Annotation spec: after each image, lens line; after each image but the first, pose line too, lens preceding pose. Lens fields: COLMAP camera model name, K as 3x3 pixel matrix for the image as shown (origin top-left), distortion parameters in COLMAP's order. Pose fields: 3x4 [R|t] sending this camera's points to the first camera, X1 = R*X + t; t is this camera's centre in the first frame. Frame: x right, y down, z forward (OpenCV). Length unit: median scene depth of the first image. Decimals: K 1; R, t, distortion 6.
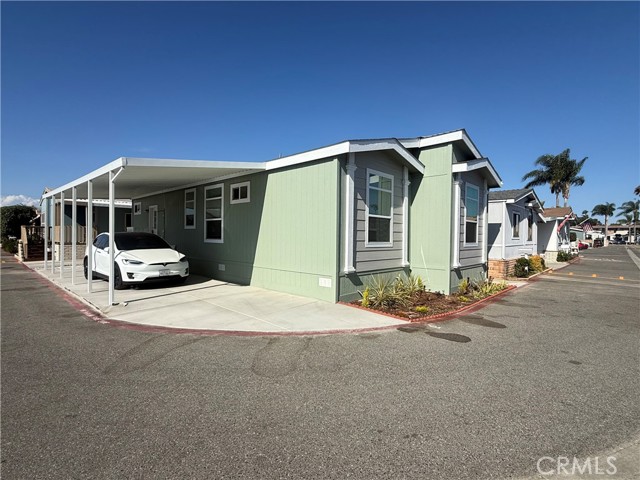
lens RADIAL K [[319.0, 0, 320.9], [0, 319.0, 241.6], [0, 0, 1]] dist [0.002165, 0.000808]
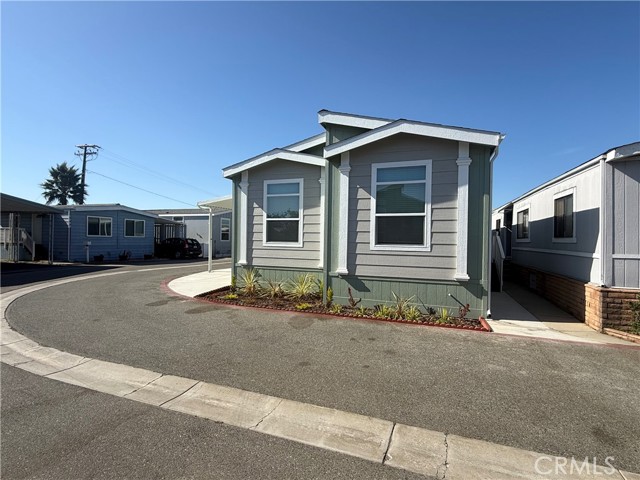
lens RADIAL K [[319.0, 0, 316.1], [0, 319.0, 241.5], [0, 0, 1]] dist [0.002165, 0.000808]
pose [[0.383615, 0.000073, -0.923493, 1.242588], [-0.021733, 0.999724, -0.008948, 0.006735], [0.923237, 0.023503, 0.383510, 0.671586]]
